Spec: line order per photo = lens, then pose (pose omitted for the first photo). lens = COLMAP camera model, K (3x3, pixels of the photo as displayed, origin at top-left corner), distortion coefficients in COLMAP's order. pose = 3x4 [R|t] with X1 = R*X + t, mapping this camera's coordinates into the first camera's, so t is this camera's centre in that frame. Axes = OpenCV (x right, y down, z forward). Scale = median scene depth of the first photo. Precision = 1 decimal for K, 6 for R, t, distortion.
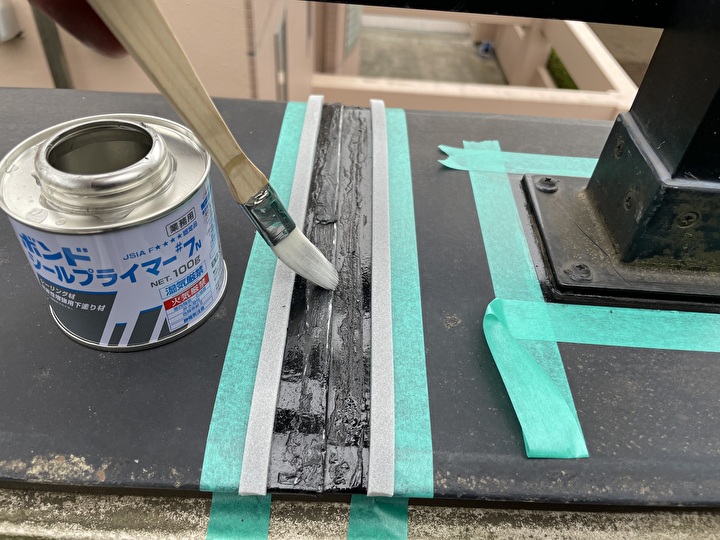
lens RADIAL K [[554.9, 0, 362.2], [0, 554.9, 271.2], [0, 0, 1]] dist [0.007464, -0.058943]
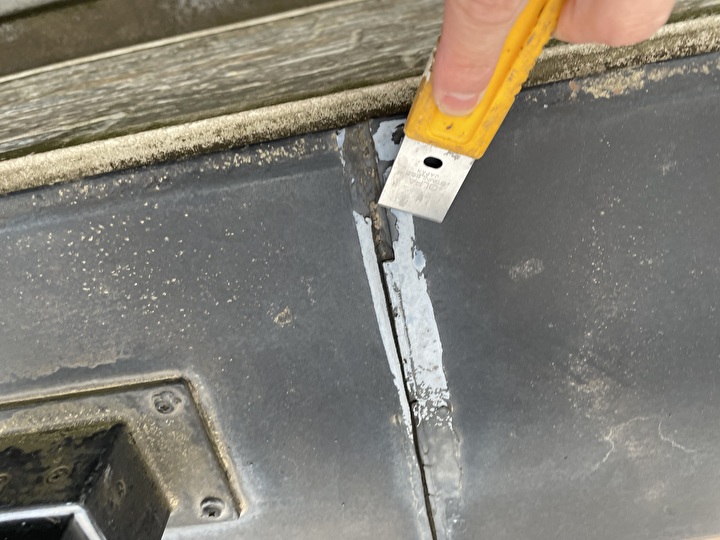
lens RADIAL K [[554.9, 0, 365.3], [0, 554.9, 273.2], [0, 0, 1]] dist [0.007464, -0.058943]
pose [[-0.976656, 0.213278, 0.025586, -0.025058], [-0.192891, -0.923179, 0.332465, -0.209530], [0.094528, 0.319769, 0.942769, 0.058595]]
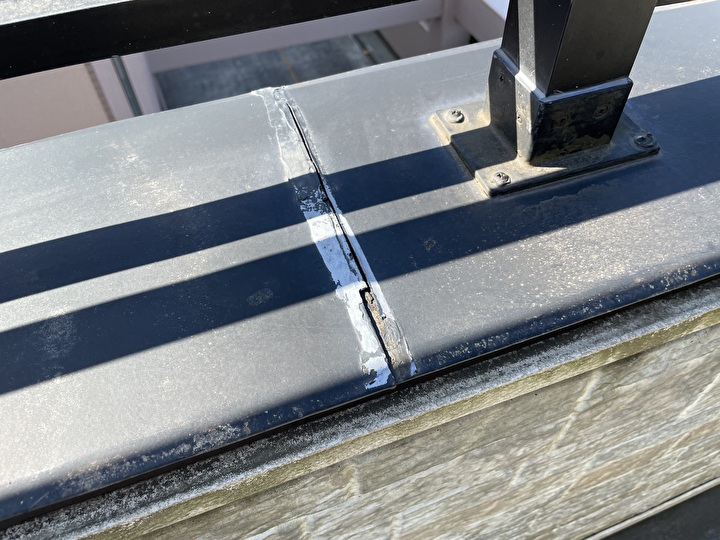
lens RADIAL K [[554.9, 0, 362.5], [0, 554.9, 266.7], [0, 0, 1]] dist [0.007464, -0.058943]
pose [[0.932584, -0.323821, 0.159459, -0.250103], [0.299833, 0.940941, 0.157261, -0.132356], [-0.200966, -0.098848, 0.974598, -0.335462]]
